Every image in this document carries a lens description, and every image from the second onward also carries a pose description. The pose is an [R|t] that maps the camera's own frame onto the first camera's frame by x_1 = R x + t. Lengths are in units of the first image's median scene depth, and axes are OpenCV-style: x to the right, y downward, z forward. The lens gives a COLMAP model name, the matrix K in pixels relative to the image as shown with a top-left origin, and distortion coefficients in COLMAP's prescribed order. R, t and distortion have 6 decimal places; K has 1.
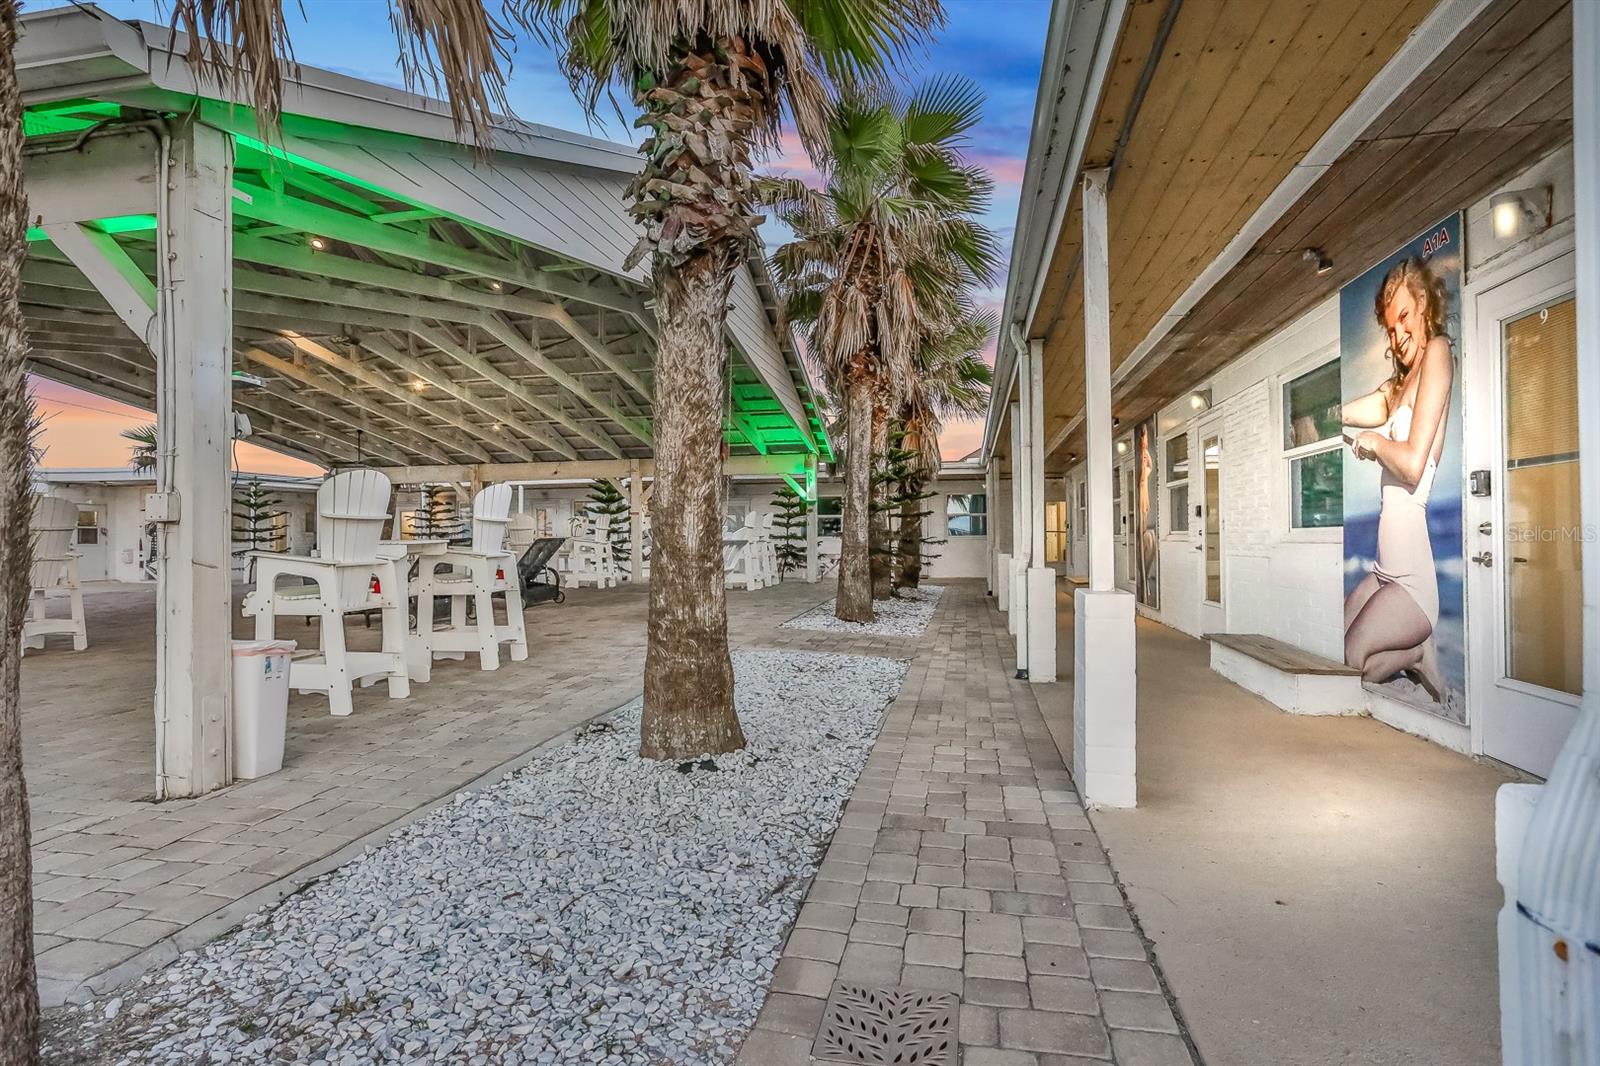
lens RADIAL K [[829.7, 0, 797.9], [0, 829.7, 541.8], [0, 0, 1]] dist [-0.069003, 0.033784]
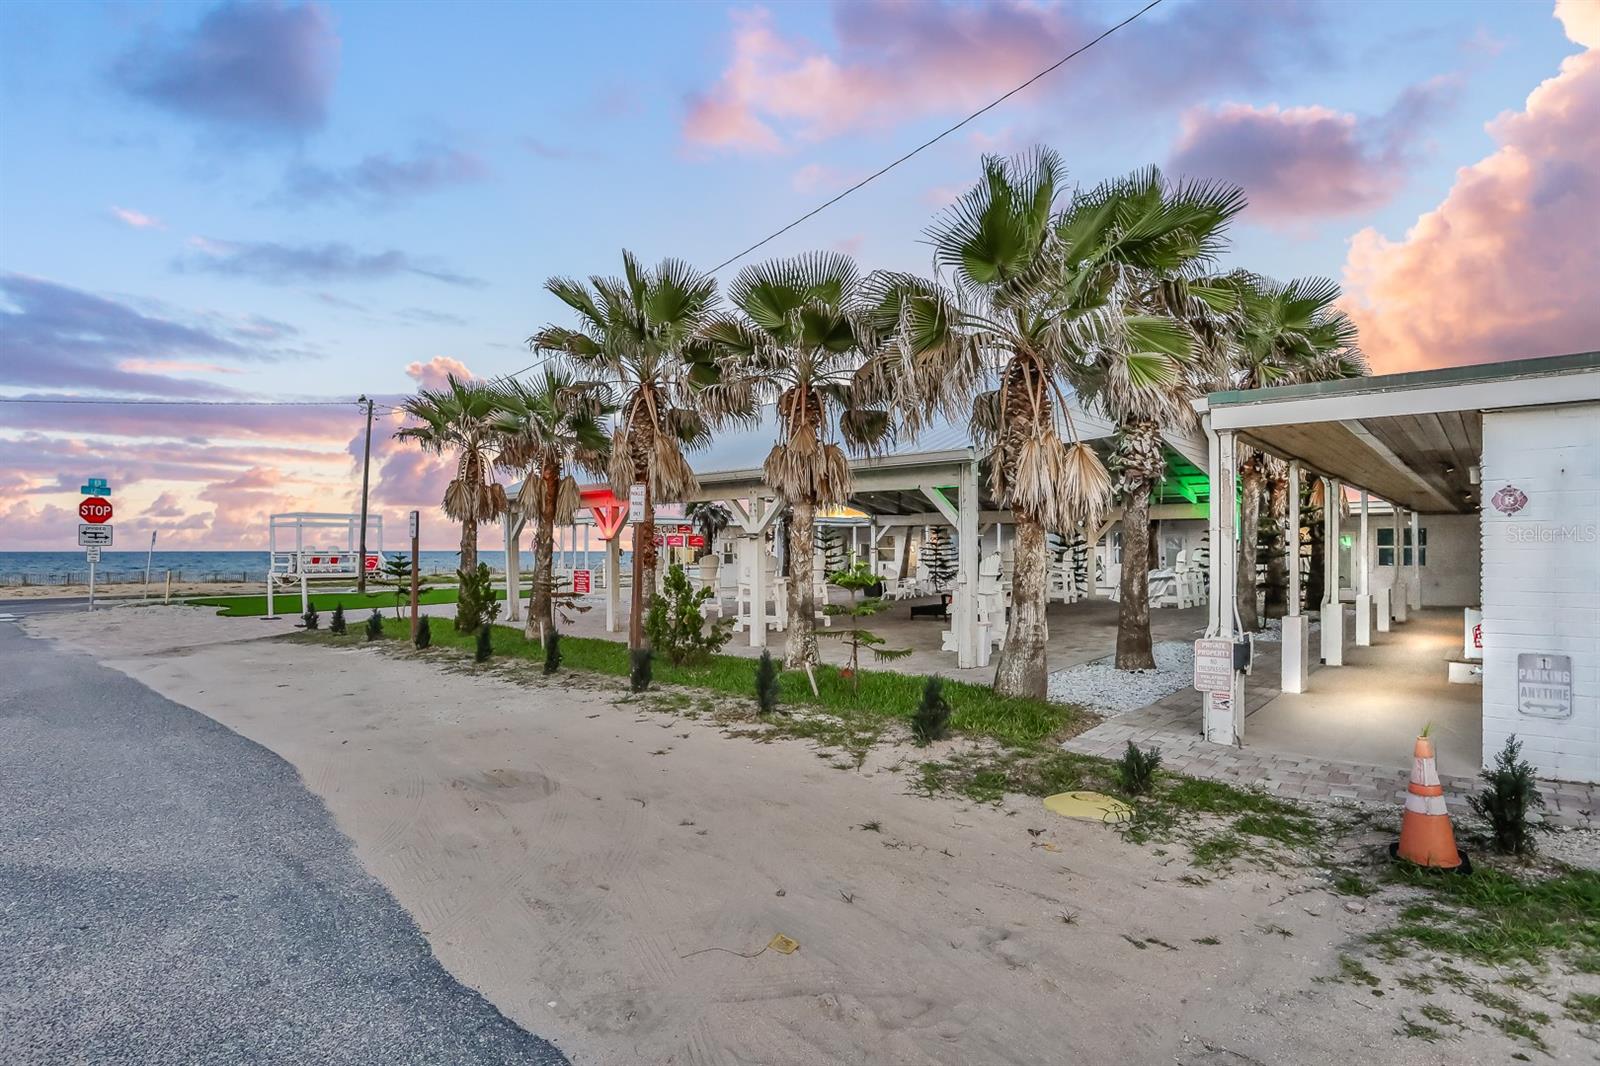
lens RADIAL K [[829.7, 0, 797.9], [0, 829.7, 541.8], [0, 0, 1]] dist [-0.069003, 0.033784]
pose [[0.869400, 0.002386, -0.494103, 0.157097], [-0.008775, 0.999905, -0.010611, -0.082800], [0.494031, 0.013561, 0.869338, -1.249769]]
